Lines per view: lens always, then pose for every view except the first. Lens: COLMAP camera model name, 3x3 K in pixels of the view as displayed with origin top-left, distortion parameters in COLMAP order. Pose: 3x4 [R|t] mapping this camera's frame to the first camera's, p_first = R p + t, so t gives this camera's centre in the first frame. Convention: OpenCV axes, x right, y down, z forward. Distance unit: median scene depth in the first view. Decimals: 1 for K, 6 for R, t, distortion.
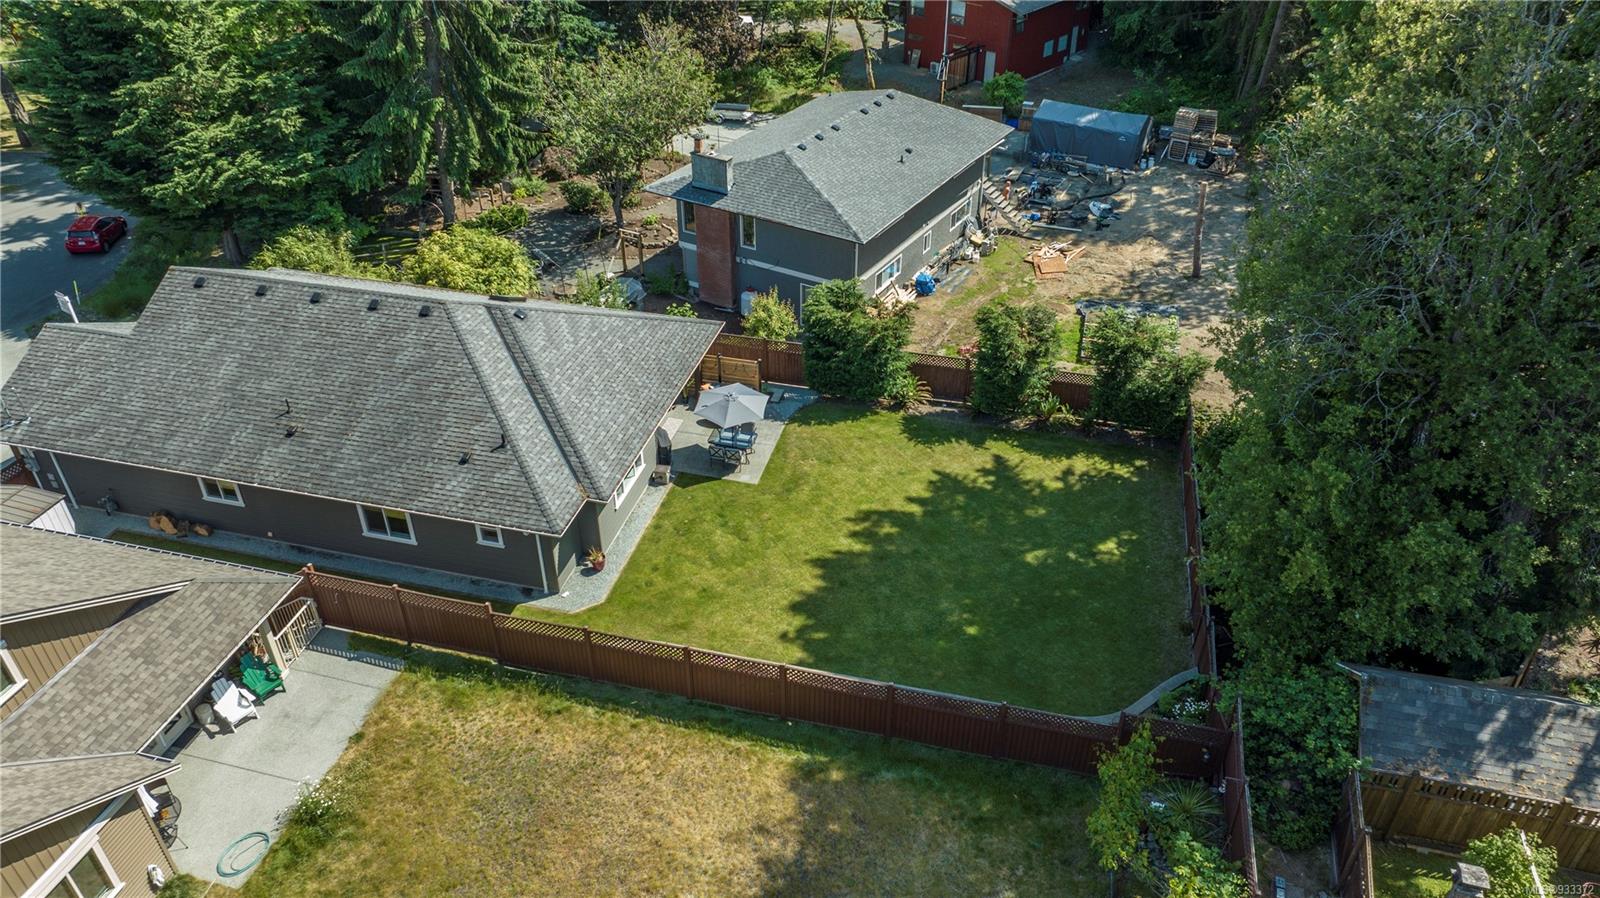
lens RADIAL K [[1118.1, 0, 792.4], [0, 1118.1, 449.2], [0, 0, 1]] dist [-0.005275, -0.000724]
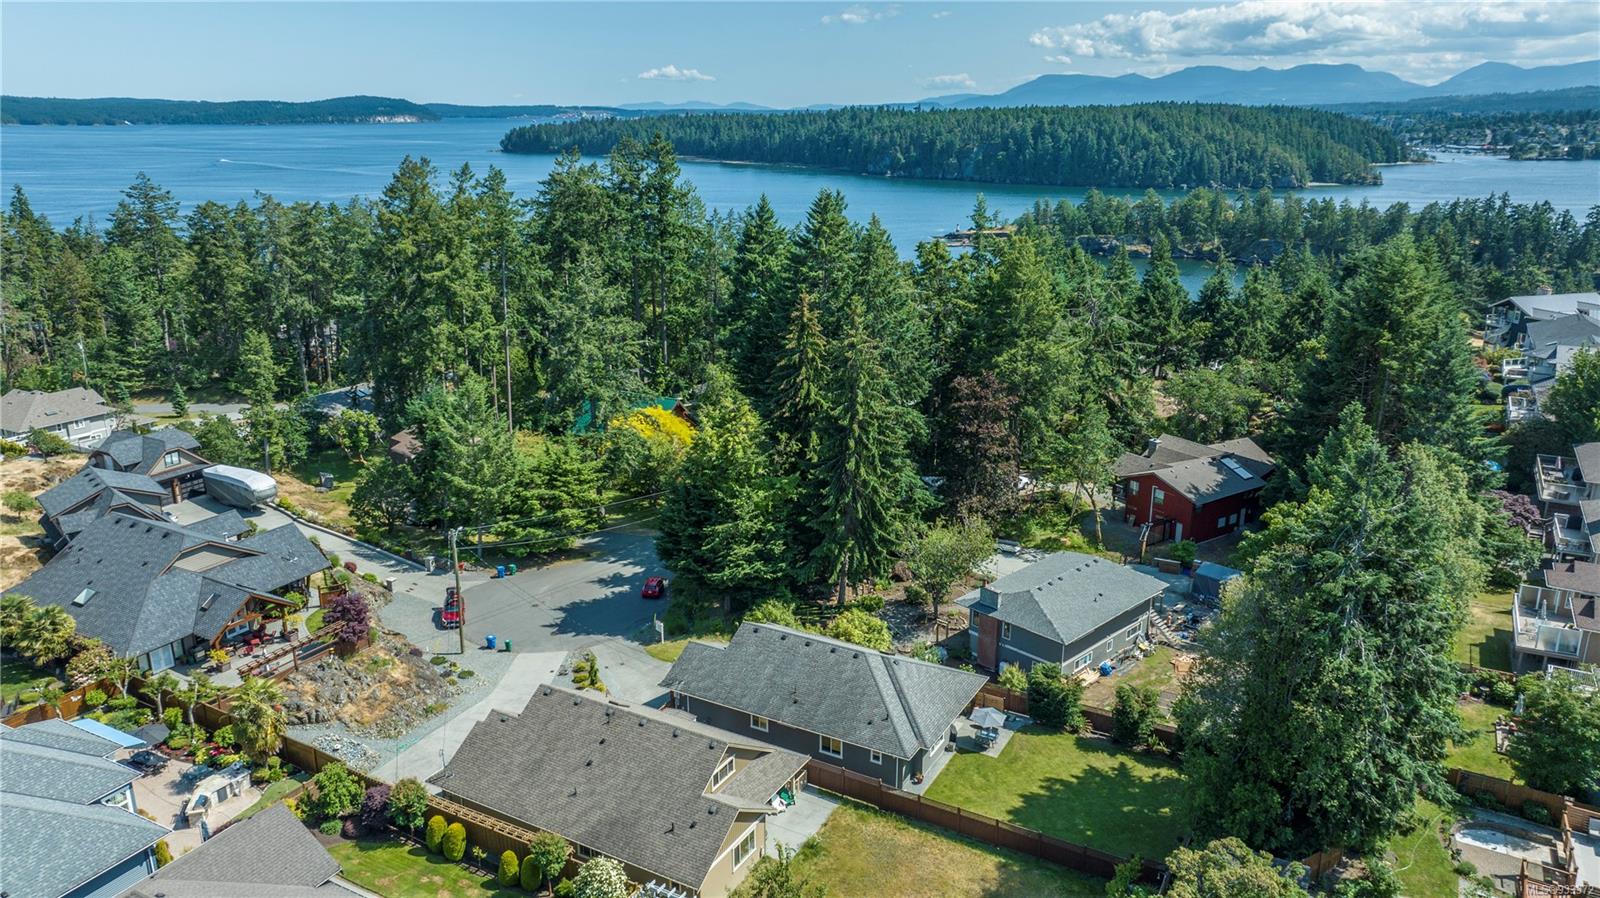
lens RADIAL K [[1119.6, 0, 795.8], [0, 1119.6, 442.3], [0, 0, 1]] dist [-0.023205, 0.023343]
pose [[0.965575, 0.074151, -0.249332, 0.066481], [-0.147085, 0.946203, -0.288212, 0.105931], [0.214548, 0.314963, 0.924536, -0.961479]]
